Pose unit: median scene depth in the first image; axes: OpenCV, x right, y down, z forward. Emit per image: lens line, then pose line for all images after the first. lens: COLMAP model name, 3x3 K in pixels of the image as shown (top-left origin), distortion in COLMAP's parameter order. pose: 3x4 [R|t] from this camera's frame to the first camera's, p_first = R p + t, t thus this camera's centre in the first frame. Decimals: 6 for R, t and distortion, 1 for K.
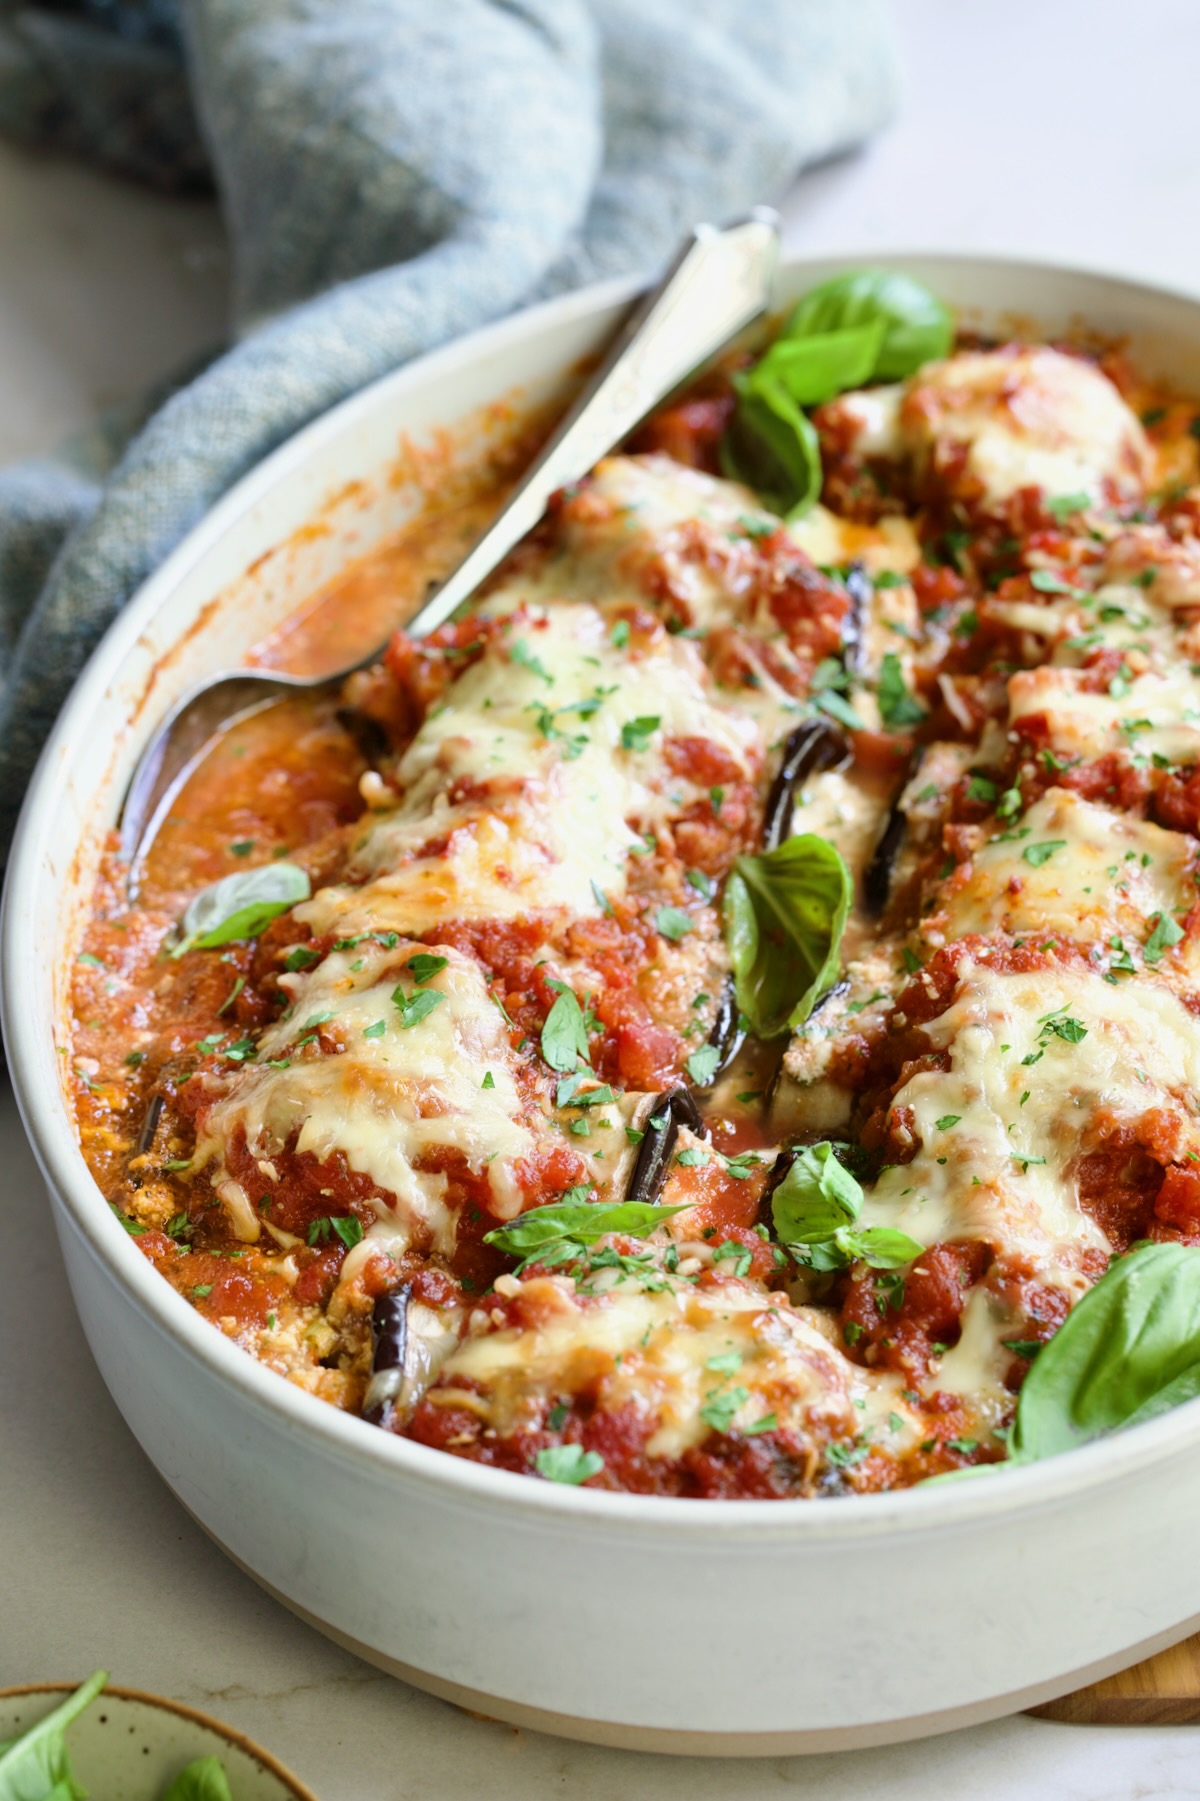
lens RADIAL K [[7126.6, 0, 588.3], [0, 7126.6, 893.6], [0, 0, 1]] dist [-0.114438, 0.000000]
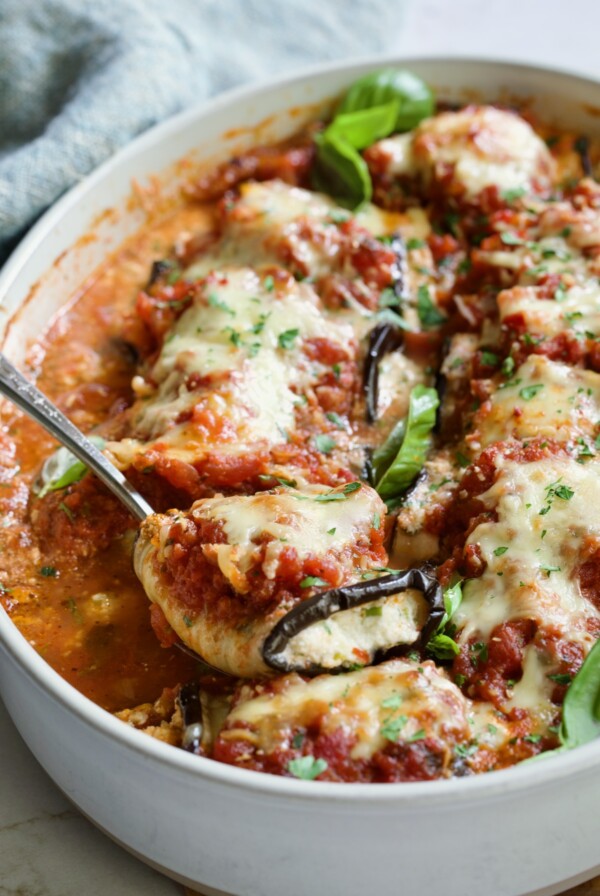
lens RADIAL K [[3545.5, 0, 308.1], [0, 3545.5, 449.8], [0, 0, 1]] dist [-0.114438, 0.000000]
pose [[0.995250, -0.073153, 0.064241, -0.047429], [0.072555, 0.997297, 0.011599, -0.005654], [-0.064916, -0.006883, 0.997867, 0.134976]]
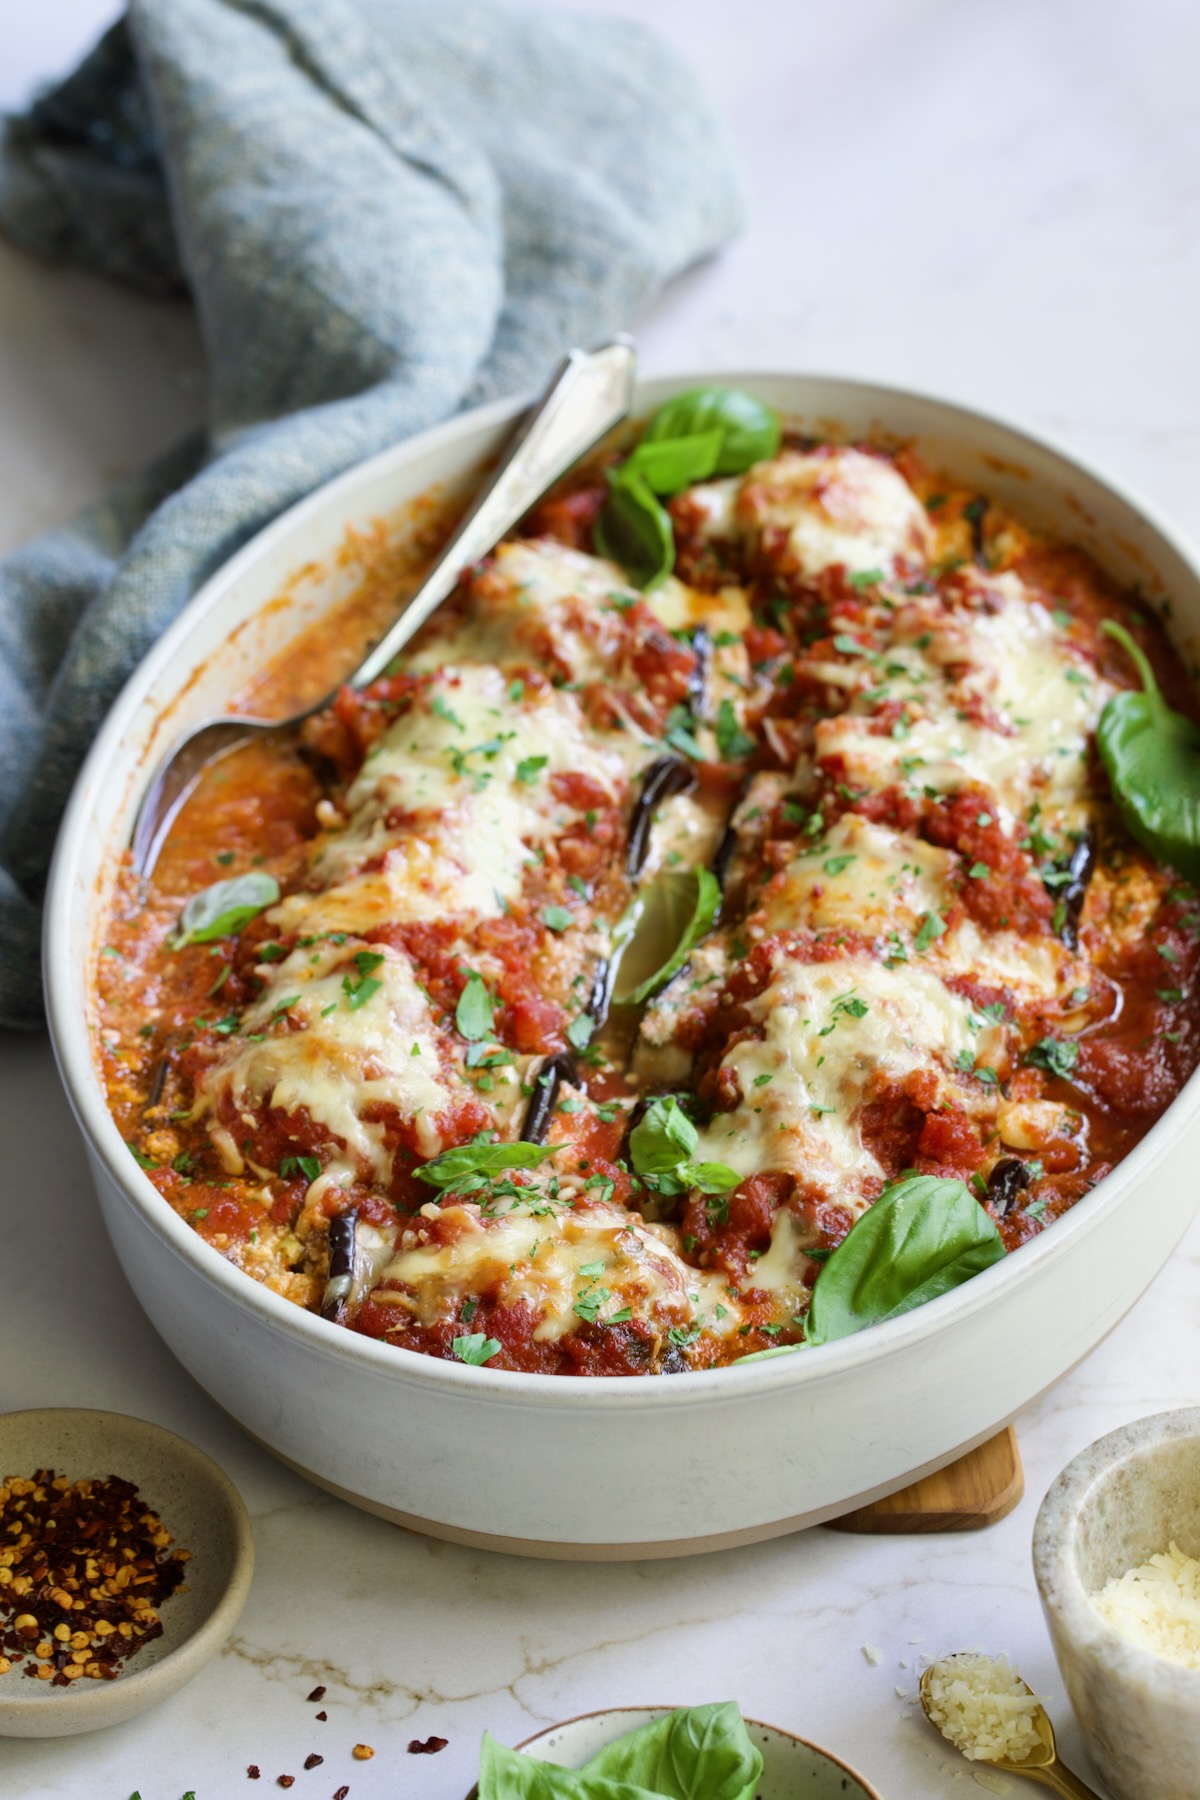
lens RADIAL K [[7122.6, 0, 596.8], [0, 7122.6, 902.4], [0, 0, 1]] dist [-0.114438, 0.000000]
pose [[0.999949, -0.008001, 0.006158, 0.011199], [0.007733, 0.999072, 0.042377, -0.054549], [-0.006492, -0.042327, 0.999083, -0.305635]]
